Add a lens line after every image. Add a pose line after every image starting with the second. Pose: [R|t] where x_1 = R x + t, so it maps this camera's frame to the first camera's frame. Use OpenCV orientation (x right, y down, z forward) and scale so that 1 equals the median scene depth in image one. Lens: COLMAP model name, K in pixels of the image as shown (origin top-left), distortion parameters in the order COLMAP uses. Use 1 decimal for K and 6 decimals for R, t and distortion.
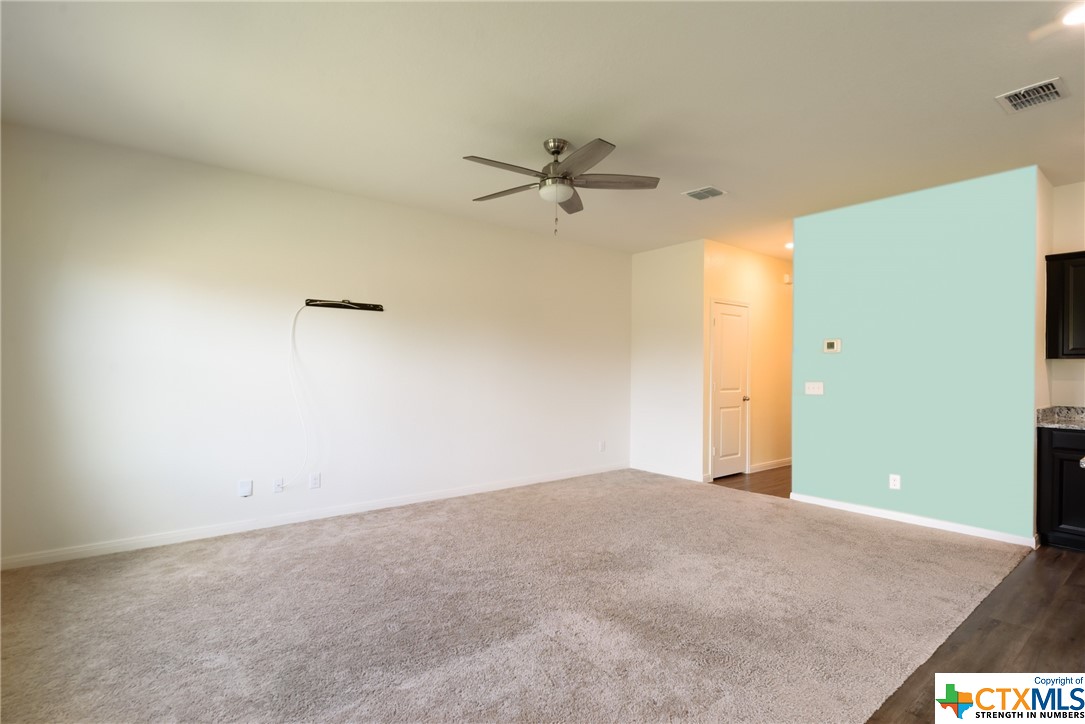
lens RADIAL K [[543.0, 0, 539.6], [0, 543.0, 368.6], [0, 0, 1]] dist [-0.012178, 0.003913]
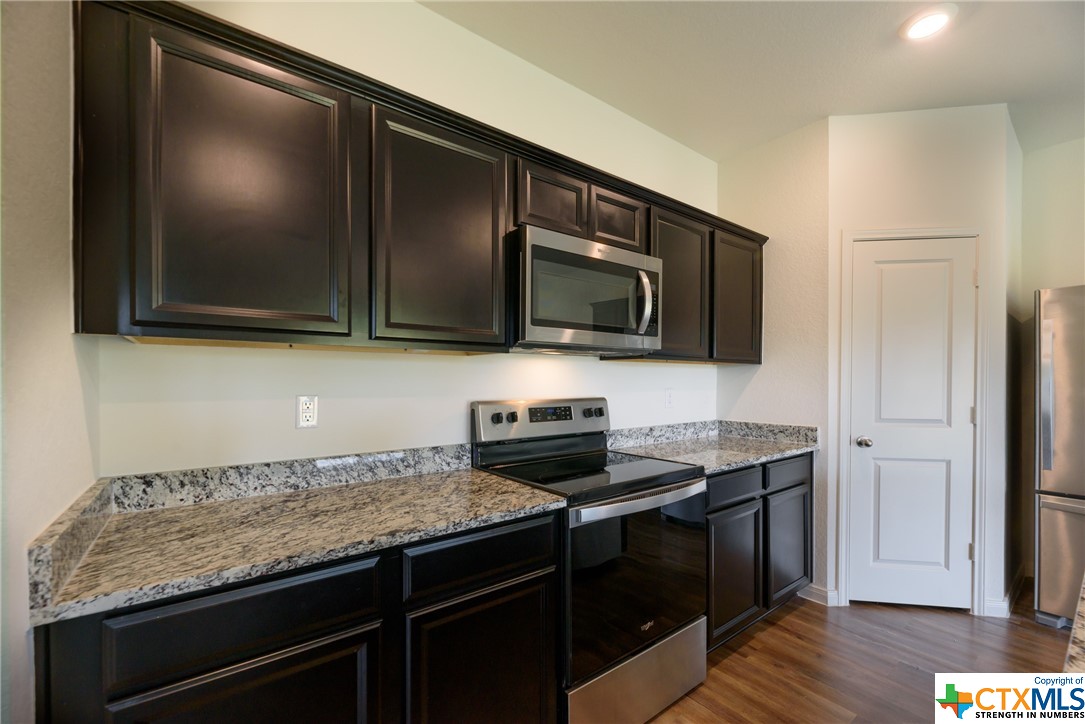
lens RADIAL K [[447.5, 0, 554.8], [0, 447.5, 385.6], [0, 0, 1]] dist [0.000917, -0.000251]
pose [[0.016762, -0.019609, 0.999667, 0.704285], [-0.000745, 0.999807, 0.019624, 0.004938], [-0.999859, -0.001074, 0.016744, 0.739366]]
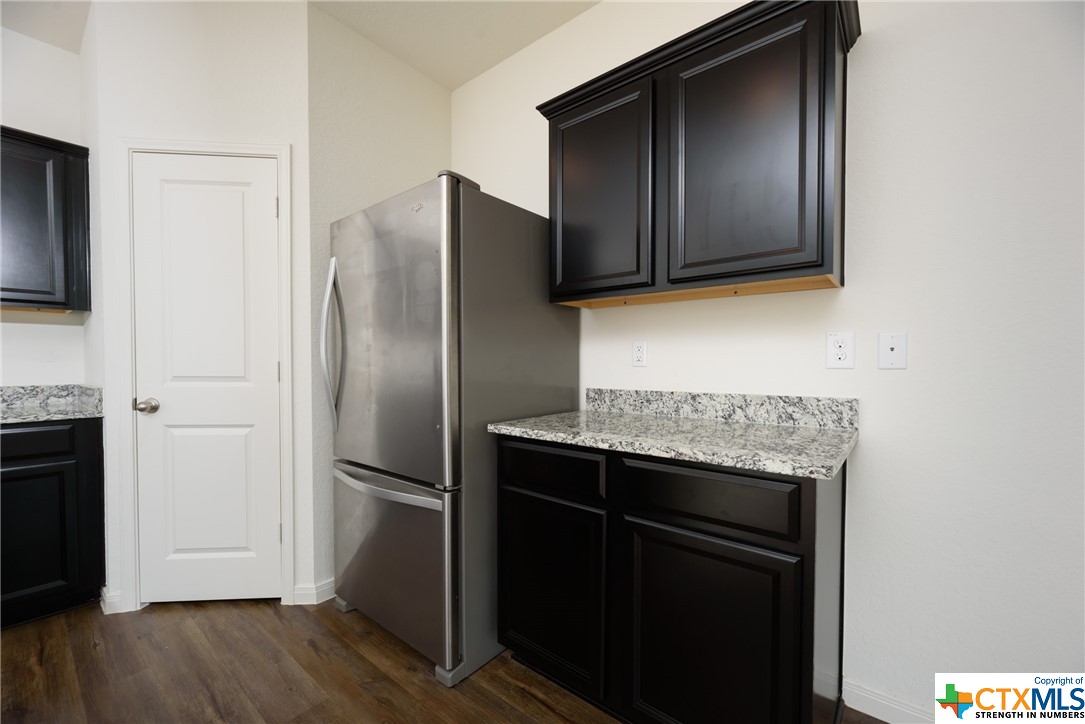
lens RADIAL K [[447.5, 0, 545.2], [0, 447.5, 364.1], [0, 0, 1]] dist [0.000917, -0.000251]
pose [[-0.207500, -0.018470, 0.978061, 0.749871], [-0.000413, 0.999823, 0.018793, 0.038520], [-0.978235, 0.003496, -0.207471, 0.002524]]
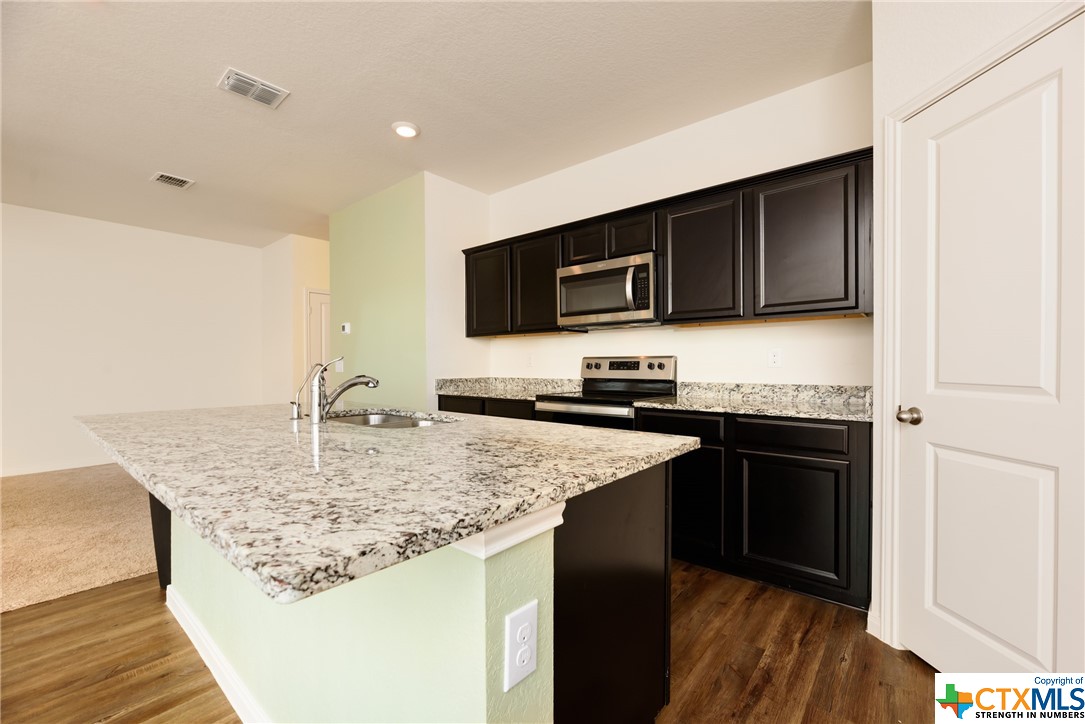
lens RADIAL K [[447.5, 0, 549.1], [0, 447.5, 369.4], [0, 0, 1]] dist [0.000917, -0.000251]
pose [[0.976530, -0.013155, 0.214979, 0.905086], [0.010482, 0.999853, 0.013570, 0.041444], [-0.215125, -0.010998, 0.976524, -0.004818]]
